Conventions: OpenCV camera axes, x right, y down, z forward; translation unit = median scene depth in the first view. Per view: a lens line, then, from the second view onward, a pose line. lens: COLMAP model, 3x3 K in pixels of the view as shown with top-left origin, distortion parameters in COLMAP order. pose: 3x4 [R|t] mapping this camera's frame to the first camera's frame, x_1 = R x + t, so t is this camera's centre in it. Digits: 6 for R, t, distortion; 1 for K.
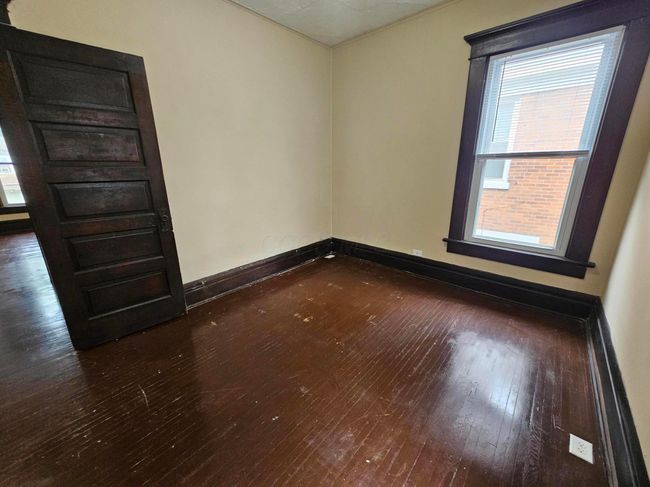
lens RADIAL K [[272.3, 0, 326.1], [0, 272.3, 244.6], [0, 0, 1]] dist [-0.000571, -0.000320]
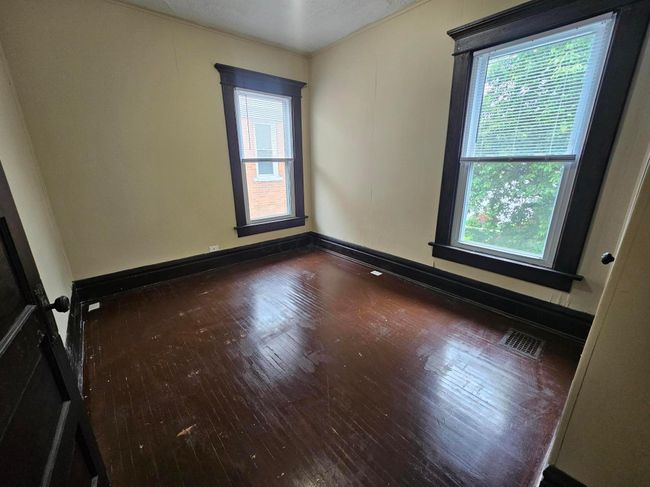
lens RADIAL K [[272.3, 0, 326.1], [0, 272.3, 244.6], [0, 0, 1]] dist [-0.000571, -0.000320]
pose [[0.105404, -0.284021, 0.953007, -0.655074], [0.284166, 0.926987, 0.244837, -0.124469], [-0.952963, 0.245006, 0.178417, 0.387616]]
